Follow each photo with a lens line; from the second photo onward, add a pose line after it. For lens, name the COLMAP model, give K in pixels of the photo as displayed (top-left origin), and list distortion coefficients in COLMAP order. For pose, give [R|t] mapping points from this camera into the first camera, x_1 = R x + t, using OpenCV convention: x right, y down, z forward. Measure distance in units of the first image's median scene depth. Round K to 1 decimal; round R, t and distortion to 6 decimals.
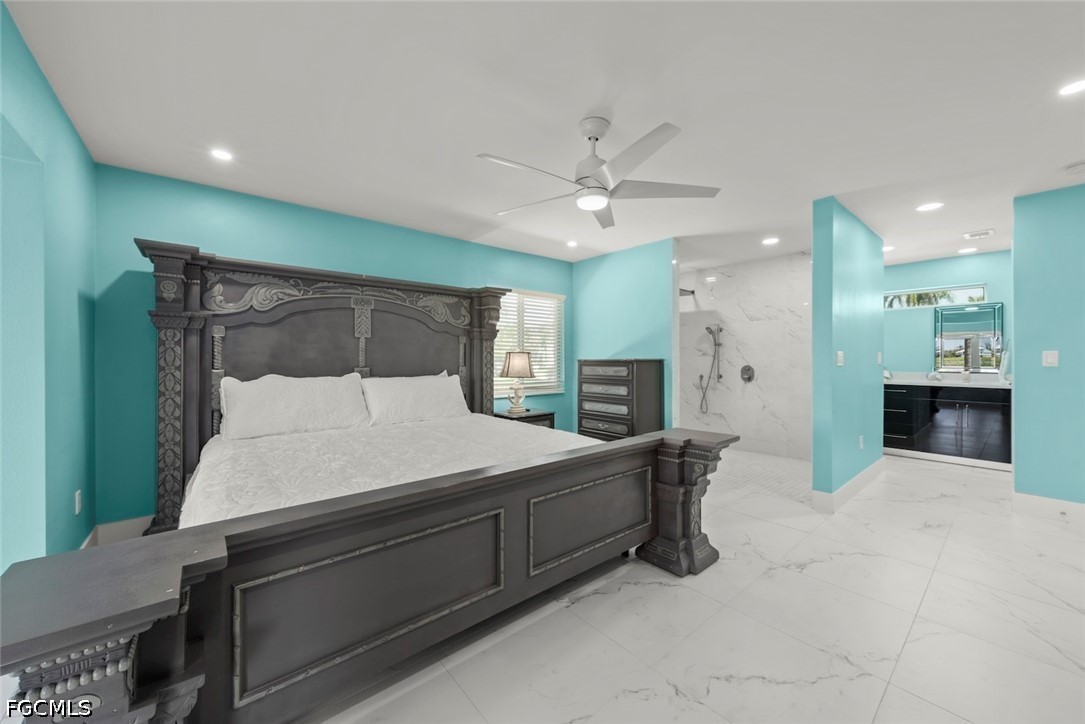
lens RADIAL K [[397.1, 0, 549.0], [0, 397.1, 359.6], [0, 0, 1]] dist [-0.000235, 0.001227]
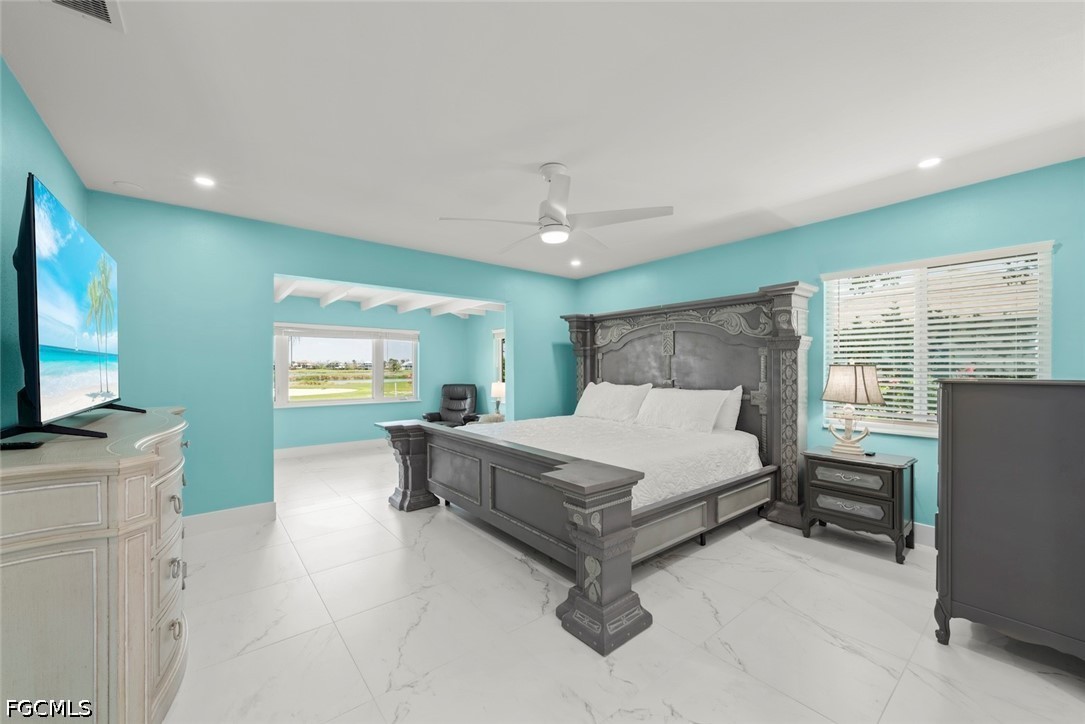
lens RADIAL K [[423.4, 0, 546.8], [0, 423.4, 371.0], [0, 0, 1]] dist [0.002776, -0.001255]
pose [[-0.013437, 0.006852, -0.999886, 0.641209], [-0.002700, 0.999973, 0.006888, -0.011194], [0.999906, 0.002792, -0.013418, 0.484830]]
